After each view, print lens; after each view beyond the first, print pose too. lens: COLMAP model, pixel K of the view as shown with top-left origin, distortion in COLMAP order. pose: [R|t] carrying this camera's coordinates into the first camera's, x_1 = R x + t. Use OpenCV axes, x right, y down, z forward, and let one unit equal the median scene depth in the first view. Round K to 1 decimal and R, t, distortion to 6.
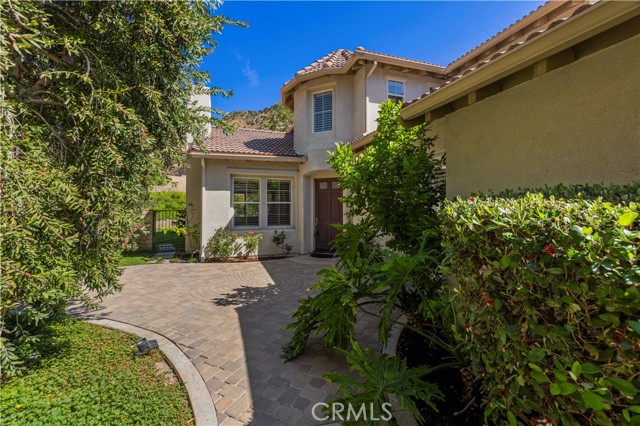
lens RADIAL K [[270.3, 0, 315.4], [0, 270.3, 201.3], [0, 0, 1]] dist [-0.000965, -0.000394]
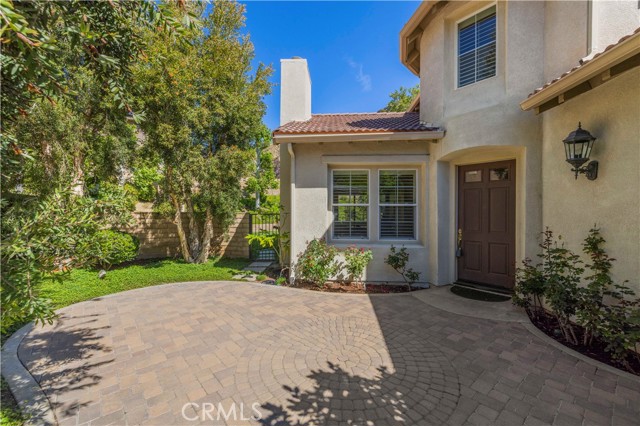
lens RADIAL K [[270.3, 0, 319.0], [0, 270.3, 207.8], [0, 0, 1]] dist [-0.000965, -0.000394]
pose [[0.921128, 0.001683, -0.389257, -0.055504], [0.002430, 0.999946, 0.010072, 0.006386], [0.389253, -0.010223, 0.921074, 0.323390]]
